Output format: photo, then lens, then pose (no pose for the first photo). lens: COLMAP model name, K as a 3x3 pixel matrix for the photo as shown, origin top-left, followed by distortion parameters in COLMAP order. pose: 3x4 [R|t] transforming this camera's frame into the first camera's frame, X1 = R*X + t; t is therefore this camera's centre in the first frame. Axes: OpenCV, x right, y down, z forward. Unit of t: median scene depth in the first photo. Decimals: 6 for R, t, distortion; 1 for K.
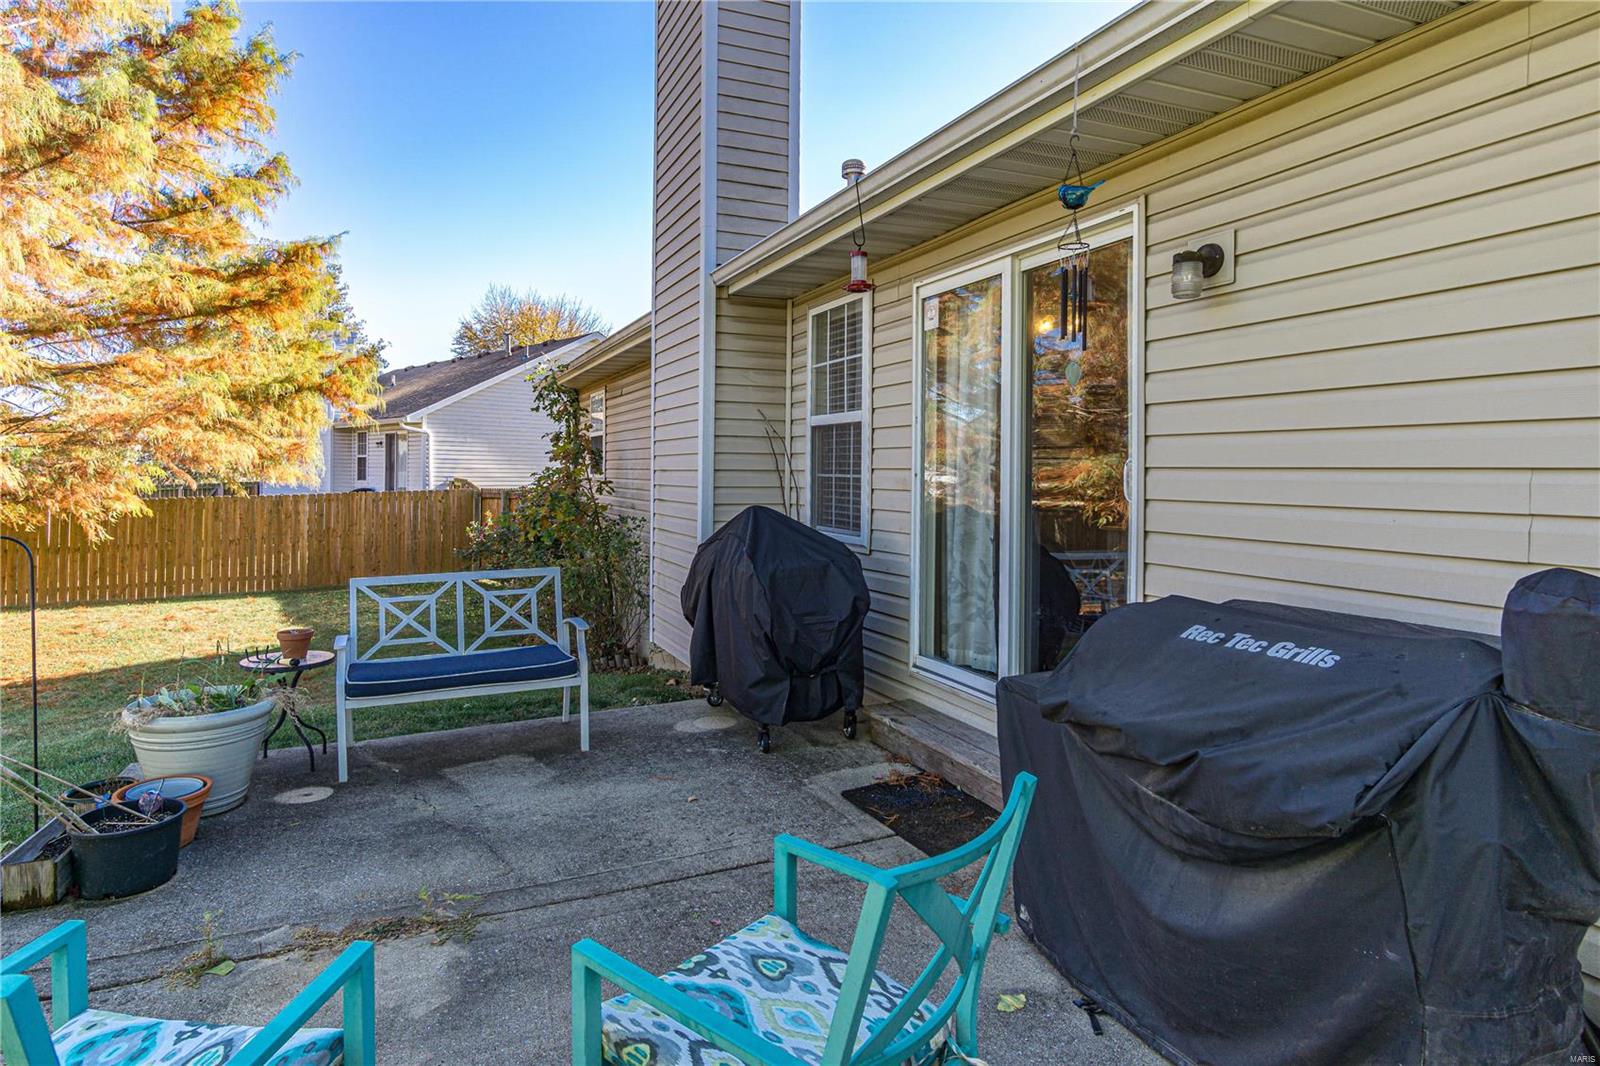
lens RADIAL K [[871.4, 0, 795.9], [0, 871.4, 470.7], [0, 0, 1]] dist [-0.002447, -0.000957]
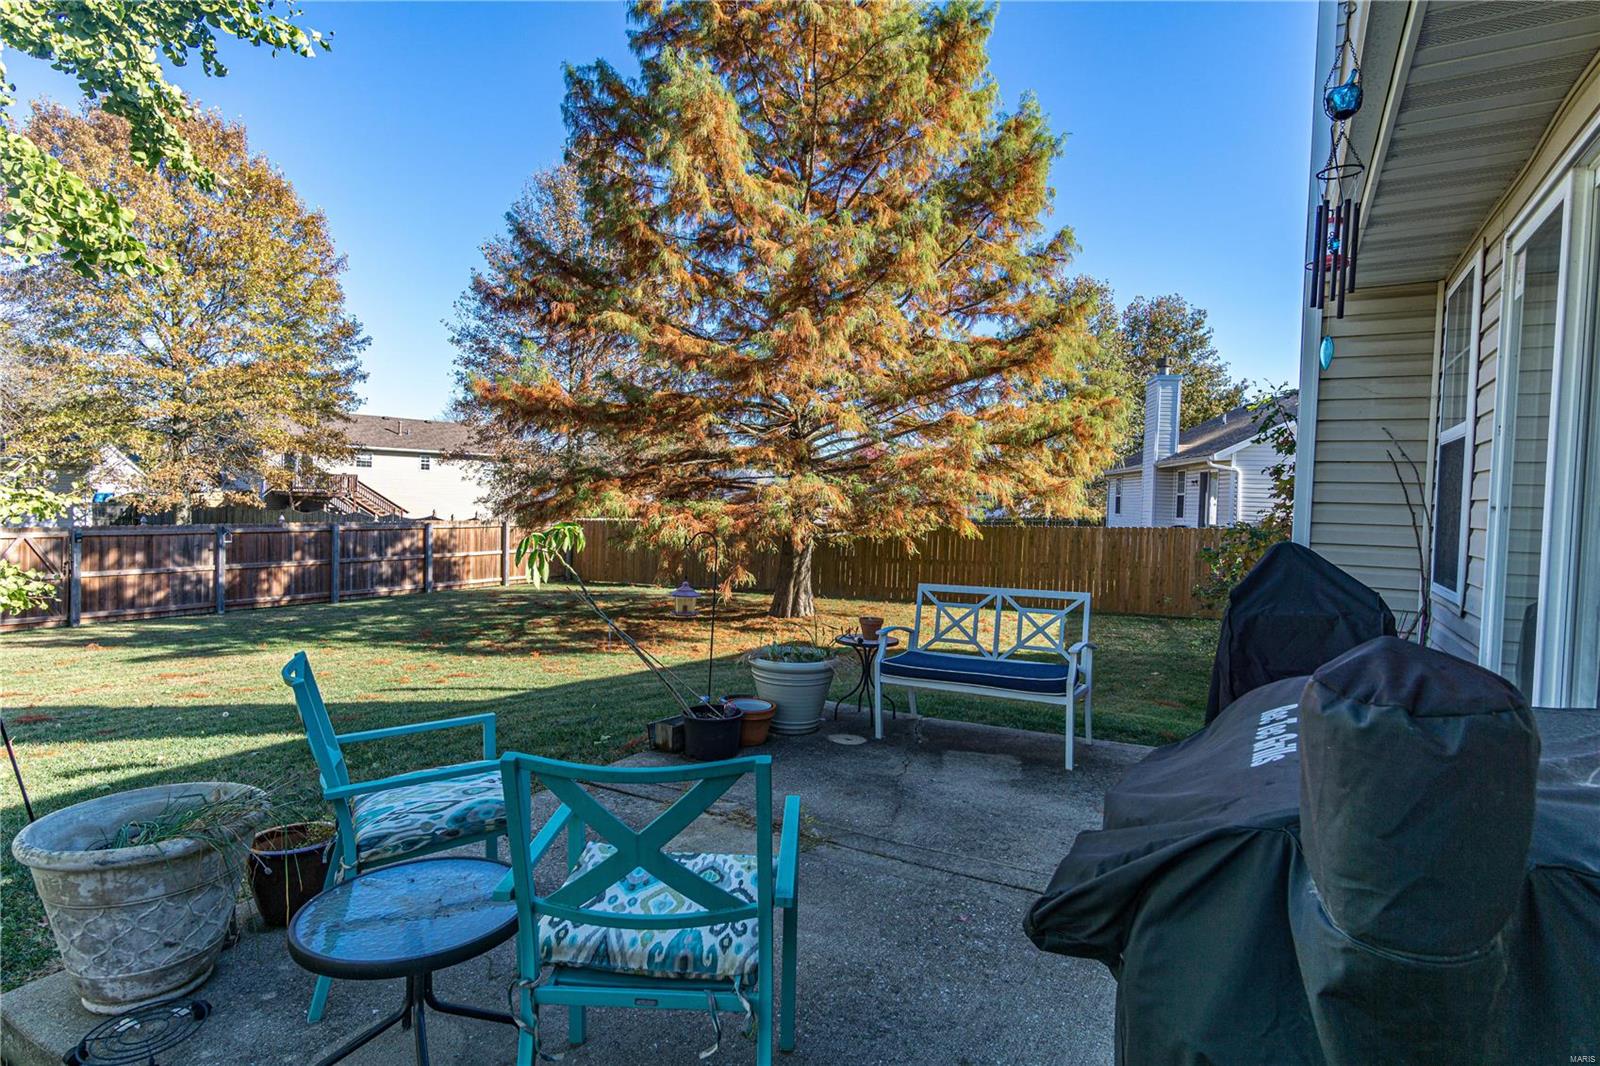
lens RADIAL K [[855.1, 0, 790.5], [0, 855.1, 531.0], [0, 0, 1]] dist [0.005249, 0.002172]
pose [[0.602695, 0.038781, -0.797029, 0.256828], [-0.019364, 0.999235, 0.033976, 0.008021], [0.797737, -0.005043, 0.602985, 0.091721]]
